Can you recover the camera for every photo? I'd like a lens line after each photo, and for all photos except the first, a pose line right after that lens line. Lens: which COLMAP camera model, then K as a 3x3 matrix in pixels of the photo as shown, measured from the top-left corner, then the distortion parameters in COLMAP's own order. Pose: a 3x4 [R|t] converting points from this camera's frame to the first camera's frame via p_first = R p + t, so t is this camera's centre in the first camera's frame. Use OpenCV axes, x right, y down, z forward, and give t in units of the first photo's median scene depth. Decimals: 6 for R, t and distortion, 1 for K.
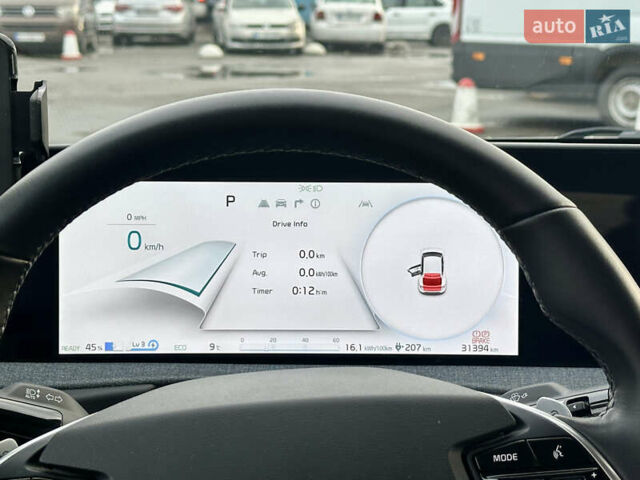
lens RADIAL K [[1359.7, 0, 322.6], [0, 1359.7, 243.8], [0, 0, 1]] dist [0.117636, 0.000000]
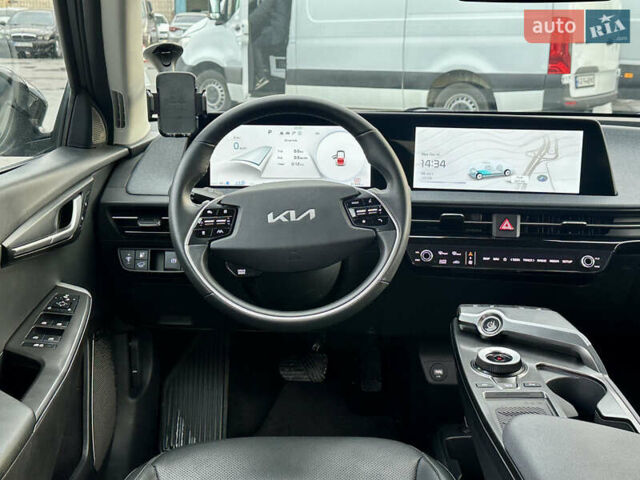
lens RADIAL K [[857.7, 0, 320.1], [0, 857.7, 235.7], [0, 0, 1]] dist [0.087556, 0.000000]
pose [[0.999759, 0.000842, 0.021939, -0.001981], [-0.002253, 0.997925, 0.064342, 0.068522], [-0.021839, -0.064376, 0.997687, -0.806639]]
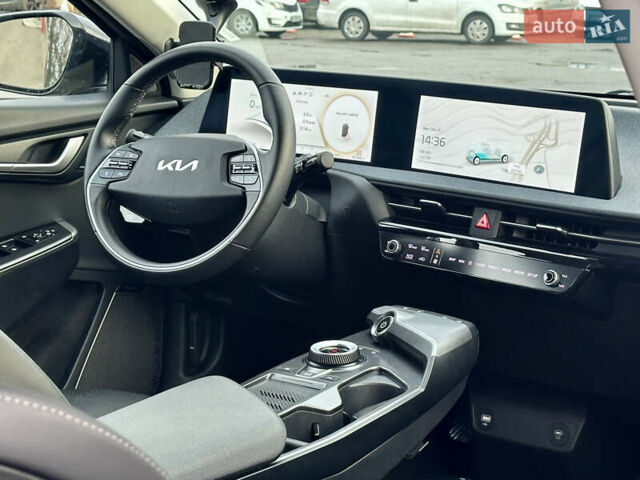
lens RADIAL K [[1359.7, 0, 320.1], [0, 1359.7, 239.6], [0, 0, 1]] dist [0.117636, 0.000000]
pose [[0.809474, 0.127920, -0.573053, 1.483581], [-0.123997, 0.991211, 0.046110, 0.118110], [0.573914, 0.033732, 0.818220, -1.038520]]
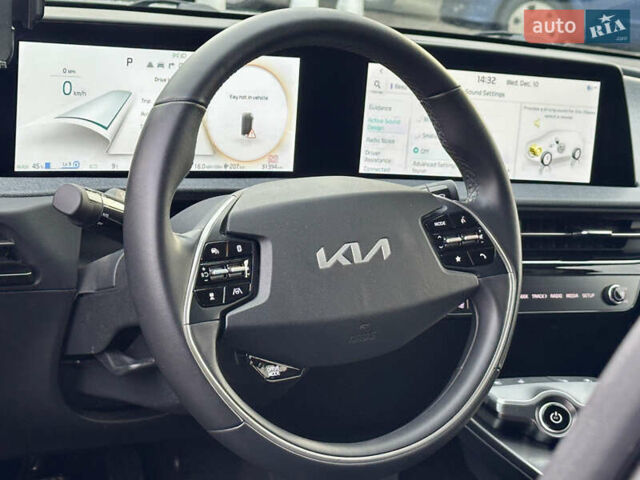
lens RADIAL K [[1471.8, 0, 321.5], [0, 1471.8, 240.4], [0, 0, 1]] dist [0.175415, 0.000000]
pose [[0.806935, -0.031471, 0.589801, -0.811188], [-0.040685, 0.993246, 0.108662, -0.022491], [-0.589237, -0.111679, 0.800205, -0.354235]]
